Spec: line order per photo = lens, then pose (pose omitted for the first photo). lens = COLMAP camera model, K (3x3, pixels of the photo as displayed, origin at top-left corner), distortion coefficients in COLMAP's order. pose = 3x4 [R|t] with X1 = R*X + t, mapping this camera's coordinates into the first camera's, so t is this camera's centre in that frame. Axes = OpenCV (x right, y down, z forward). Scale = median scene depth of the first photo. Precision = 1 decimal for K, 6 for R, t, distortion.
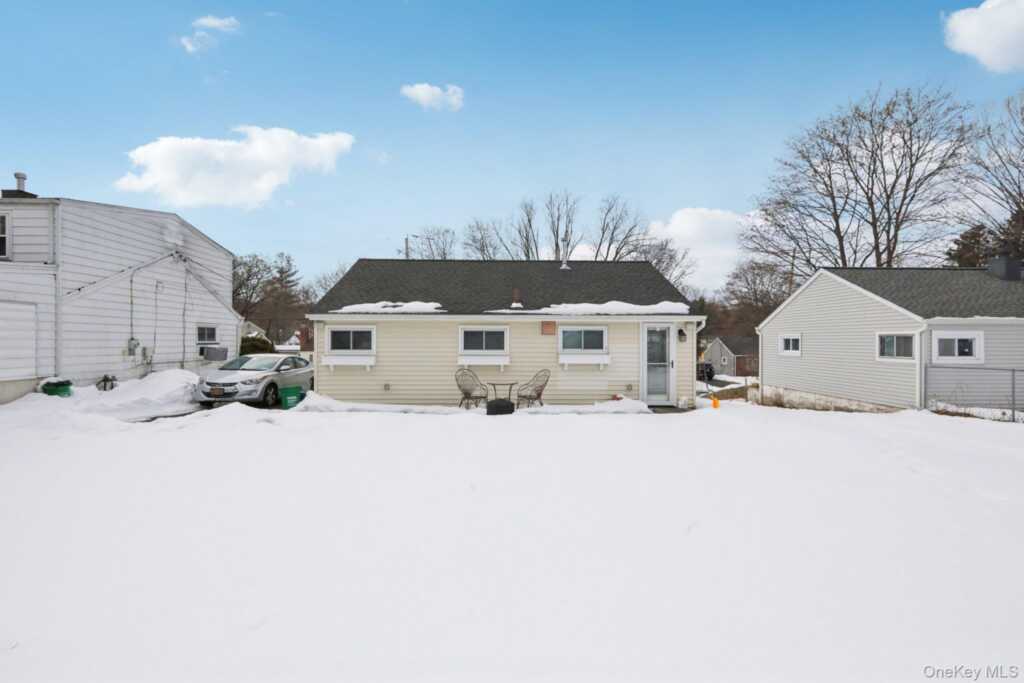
lens RADIAL K [[480.4, 0, 511.5], [0, 480.4, 347.8], [0, 0, 1]] dist [0.000400, 0.000340]
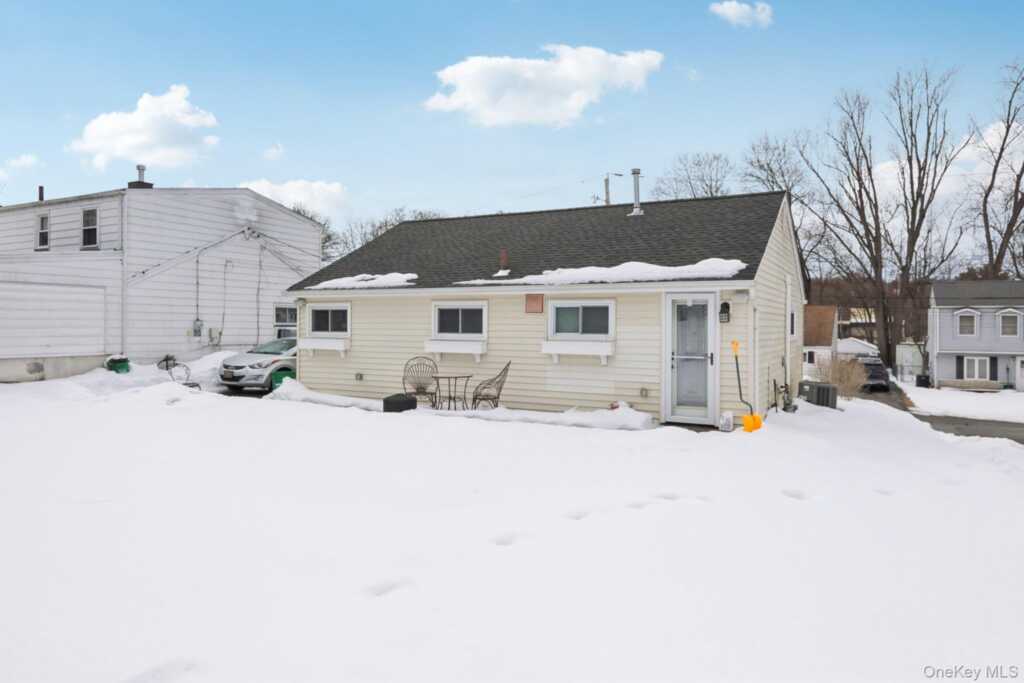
lens RADIAL K [[724.1, 0, 514.4], [0, 724.1, 333.3], [0, 0, 1]] dist [-0.002988, -0.000149]
pose [[0.856349, 0.008840, -0.516322, 0.601789], [-0.011152, 0.999937, -0.001376, 0.005000], [0.516277, 0.006936, 0.856393, 0.060449]]
